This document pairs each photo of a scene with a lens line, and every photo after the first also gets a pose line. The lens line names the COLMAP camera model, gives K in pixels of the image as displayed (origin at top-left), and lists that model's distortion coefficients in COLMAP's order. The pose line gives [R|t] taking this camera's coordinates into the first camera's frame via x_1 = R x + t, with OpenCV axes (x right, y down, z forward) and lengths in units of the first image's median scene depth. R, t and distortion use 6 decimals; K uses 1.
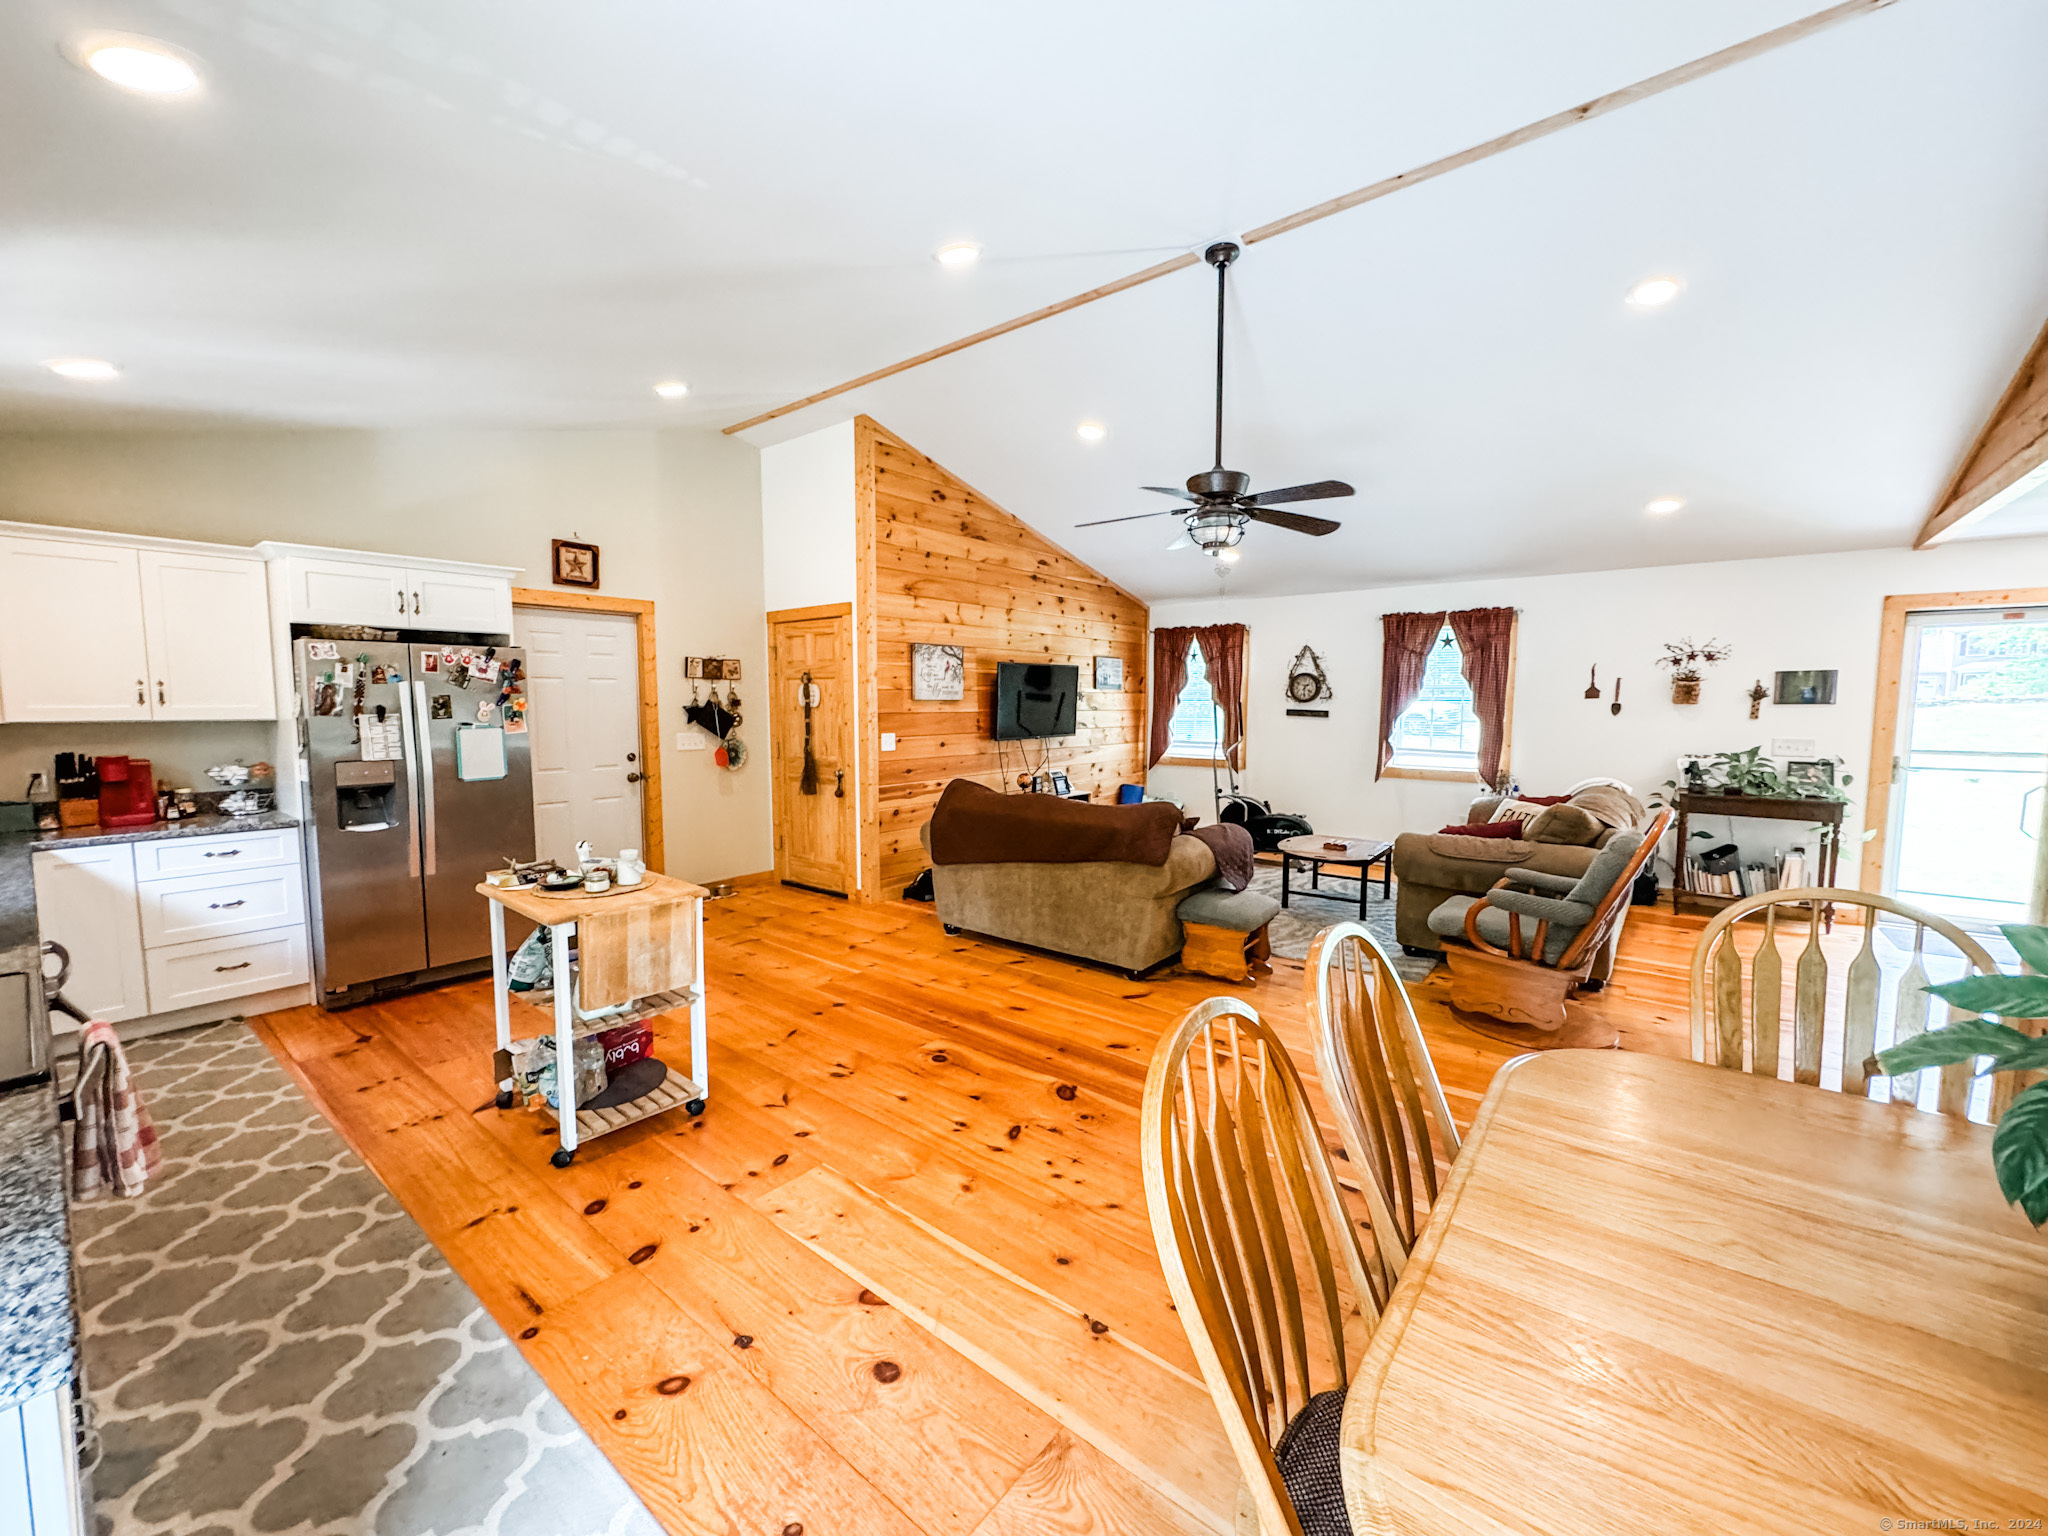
lens RADIAL K [[816.0, 0, 1021.9], [0, 816.0, 767.4], [0, 0, 1]] dist [-0.002355, 0.000755]
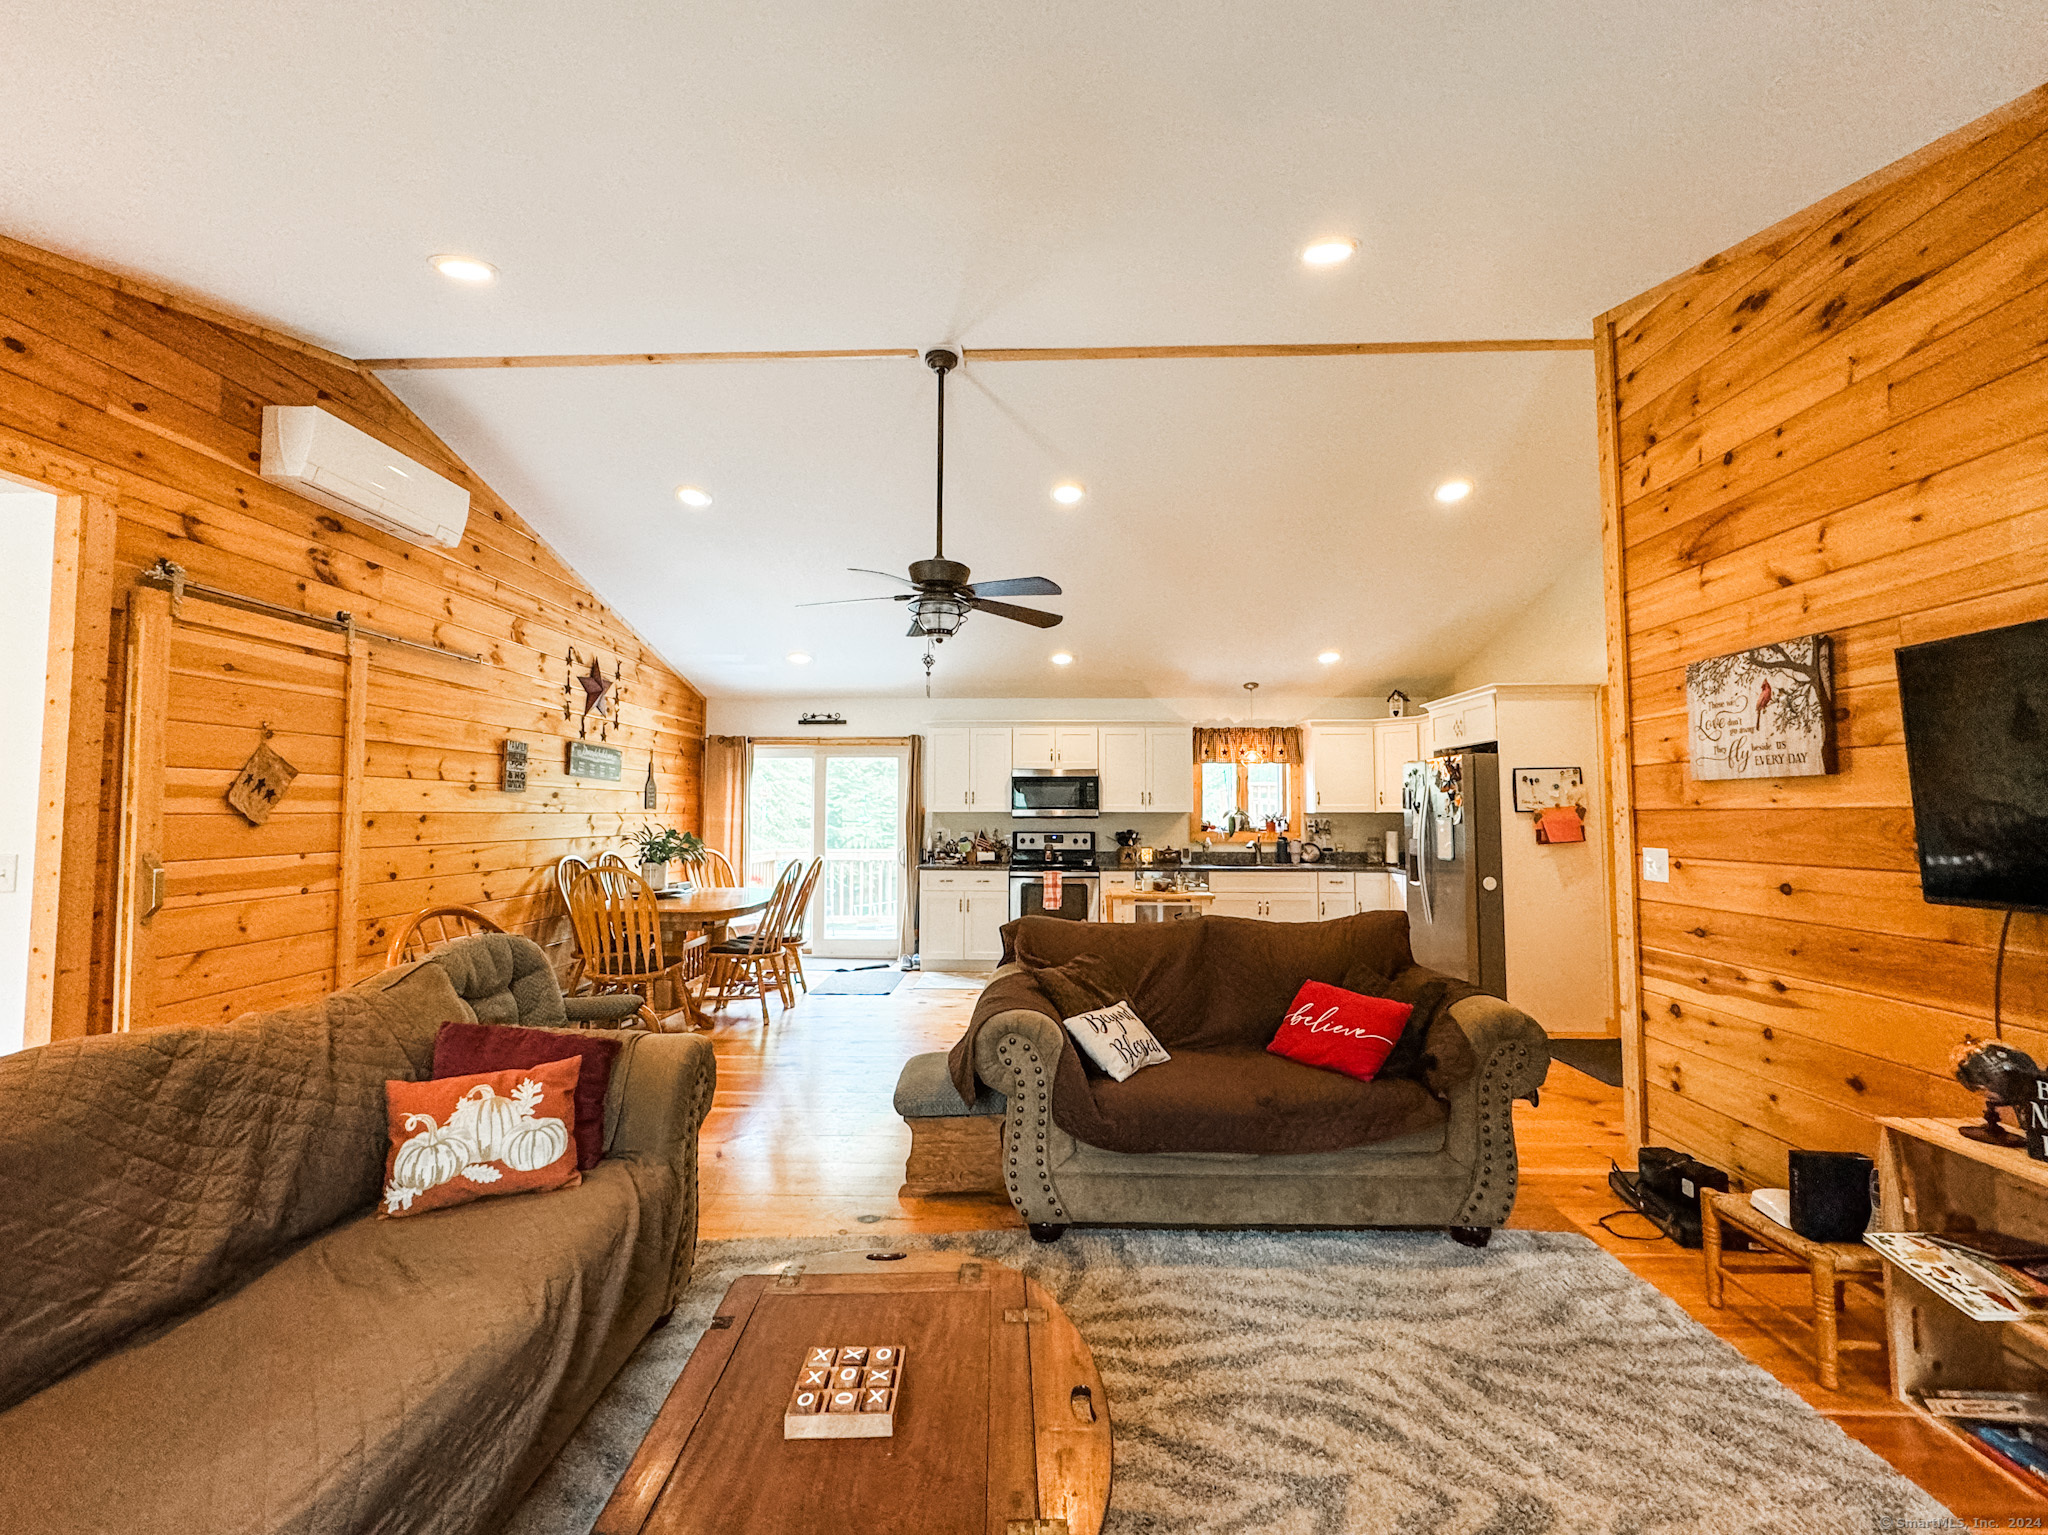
lens RADIAL K [[845.1, 0, 1021.7], [0, 845.1, 767.2], [0, 0, 1]] dist [-0.002418, 0.000737]
pose [[-0.794040, -0.036172, -0.606788, 0.519559], [-0.053068, 0.998542, 0.009919, -0.082558], [0.605545, 0.040077, -0.794801, 1.259337]]
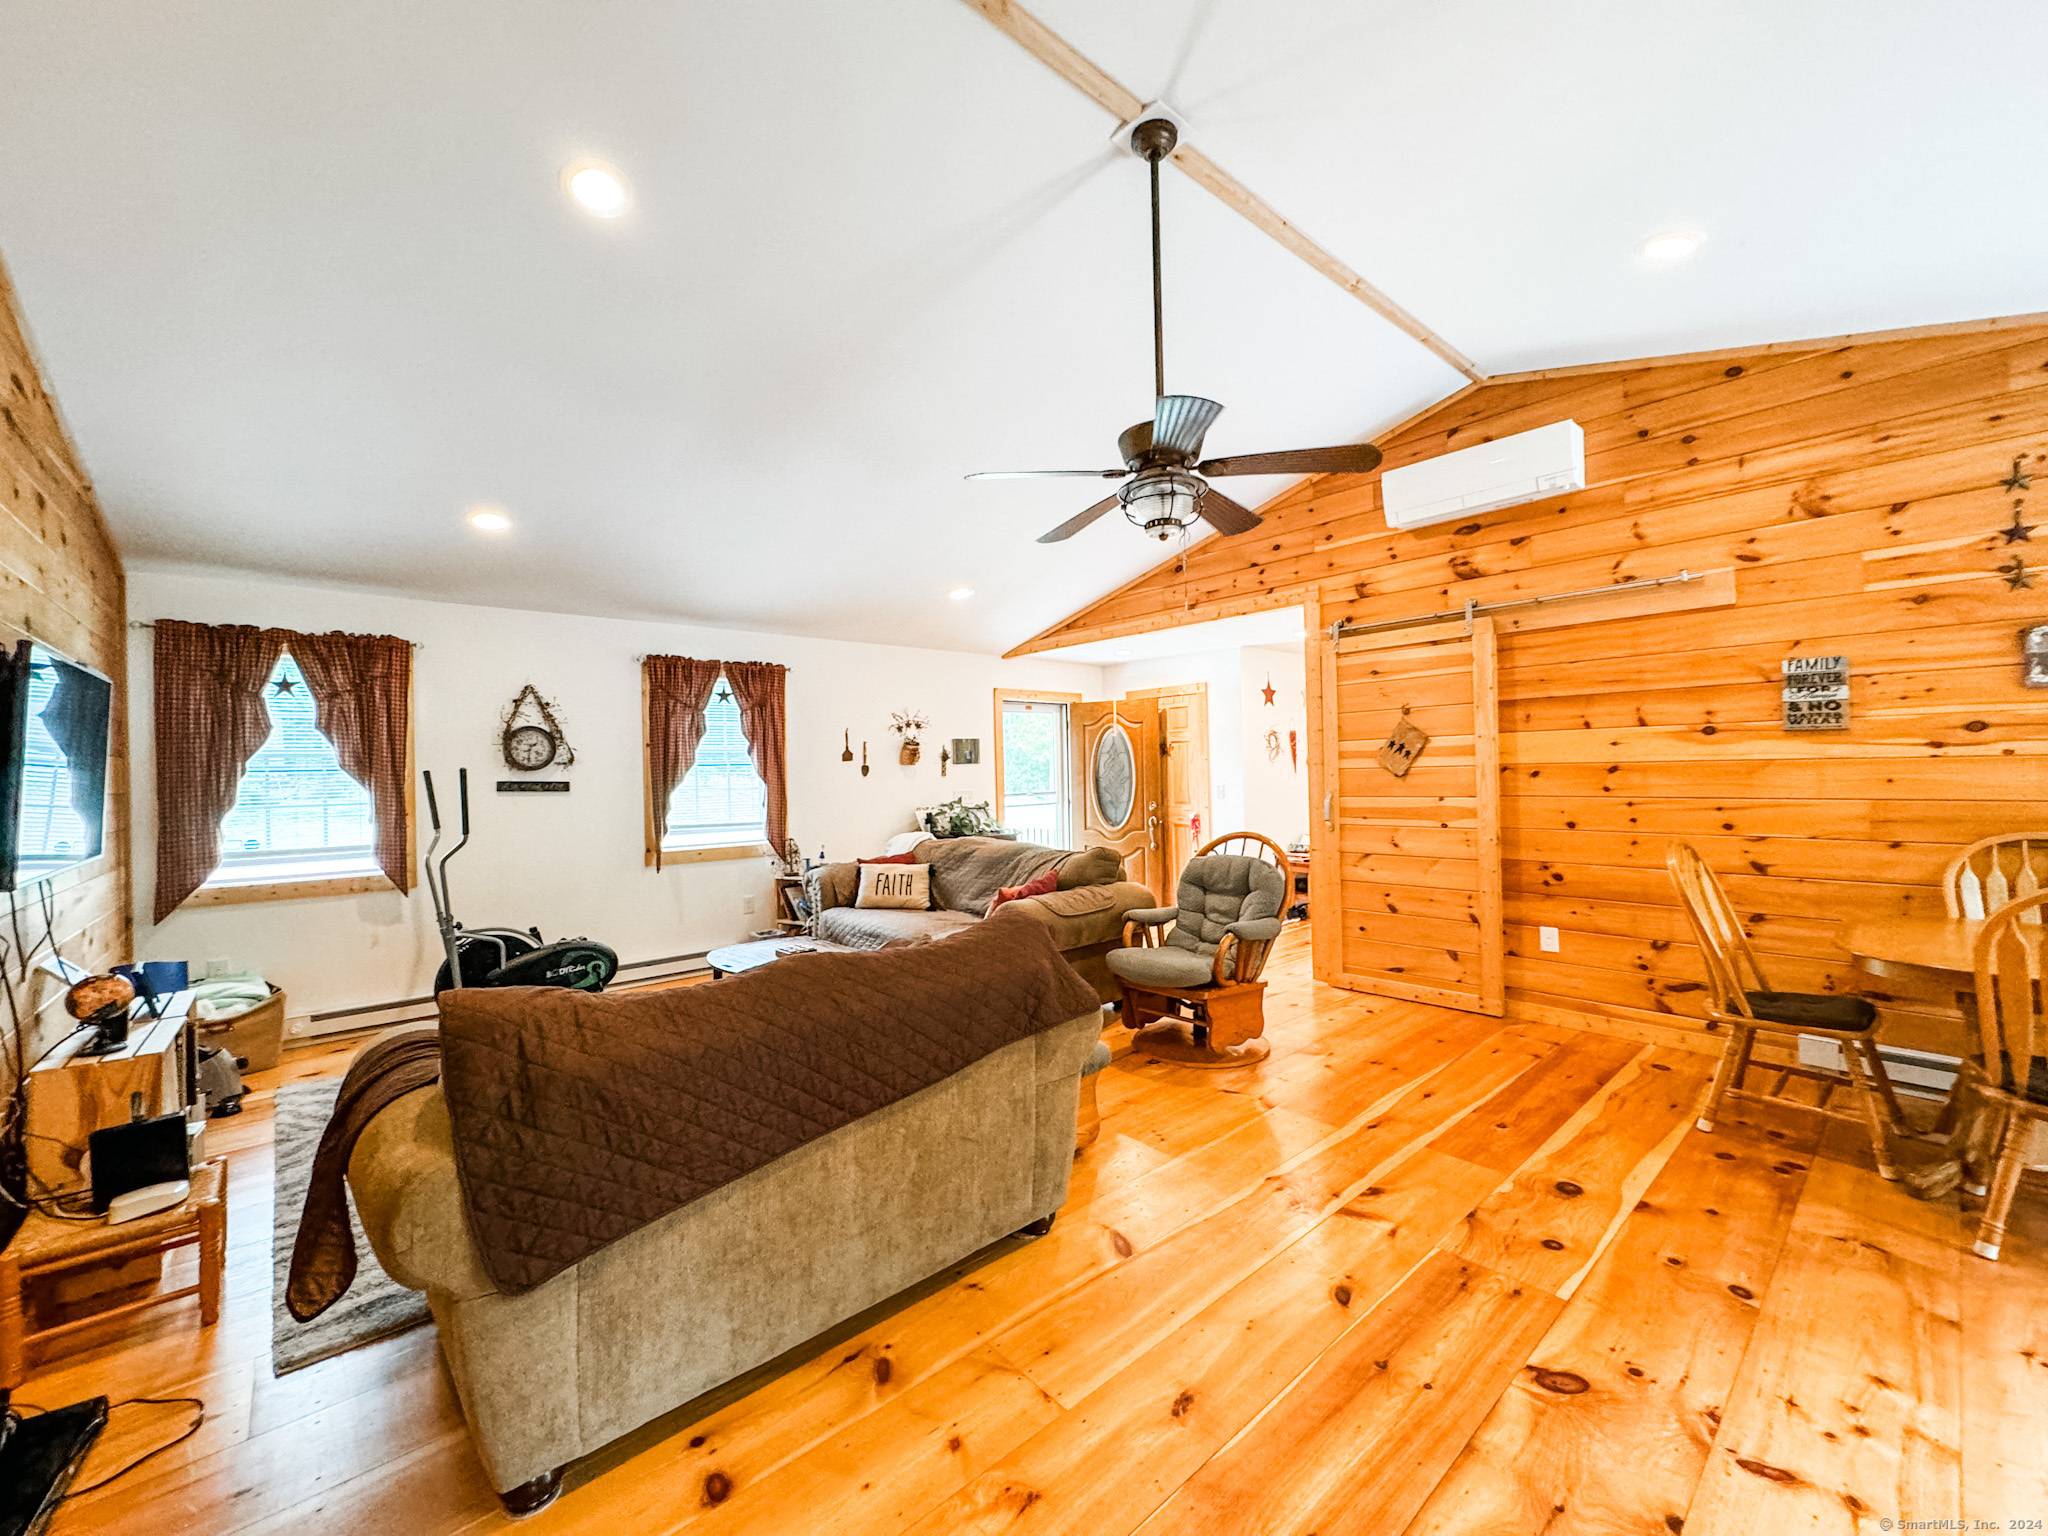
lens RADIAL K [[816.0, 0, 1021.9], [0, 816.0, 767.4], [0, 0, 1]] dist [-0.002355, 0.000755]
pose [[0.167259, -0.002151, 0.985911, -0.327195], [0.104359, 0.994418, -0.015535, -0.041628], [-0.980374, 0.105487, 0.166550, 0.684100]]
